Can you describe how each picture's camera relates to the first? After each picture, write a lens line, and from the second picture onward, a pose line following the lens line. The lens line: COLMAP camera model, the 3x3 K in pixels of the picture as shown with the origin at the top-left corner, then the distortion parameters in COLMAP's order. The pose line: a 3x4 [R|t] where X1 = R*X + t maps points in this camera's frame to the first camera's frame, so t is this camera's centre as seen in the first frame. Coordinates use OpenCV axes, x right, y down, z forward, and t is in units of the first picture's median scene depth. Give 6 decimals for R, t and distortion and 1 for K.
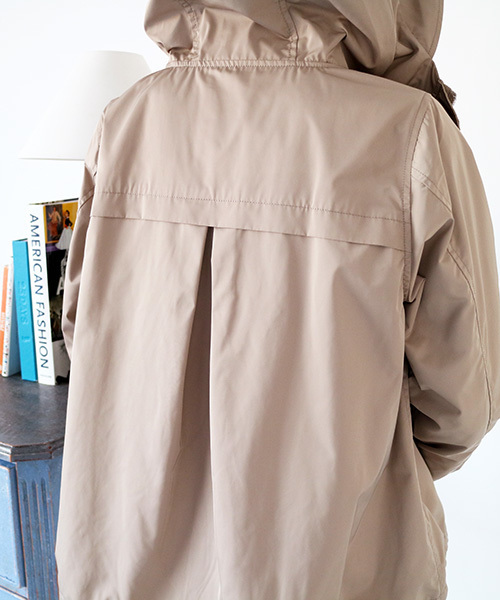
lens RADIAL K [[678.1, 0, 250.0], [0, 678.1, 300.0], [0, 0, 1]] dist [-0.105352, 0.015540]
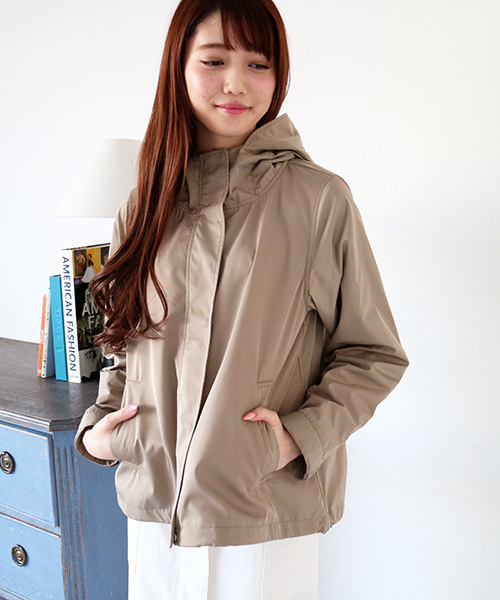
lens RADIAL K [[622.4, 0, 250.3], [0, 622.4, 300.9], [0, 0, 1]] dist [-0.112702, -0.006207]
pose [[0.999796, -0.013429, -0.015081, 0.072079], [0.012620, 0.998543, -0.052474, 0.032187], [0.015763, 0.052273, 0.998508, -0.243002]]
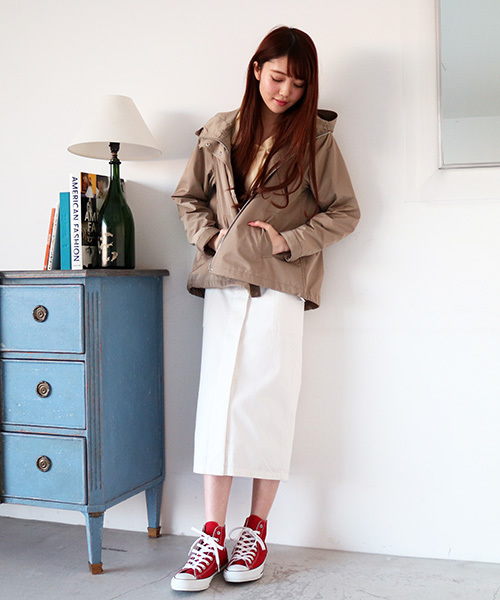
lens RADIAL K [[678.1, 0, 250.0], [0, 678.1, 300.0], [0, 0, 1]] dist [-0.105352, 0.015540]
pose [[0.973486, -0.018454, 0.228000, -0.273872], [0.053120, 0.987730, -0.146859, 0.515901], [-0.222492, 0.155077, 0.962522, -0.881206]]
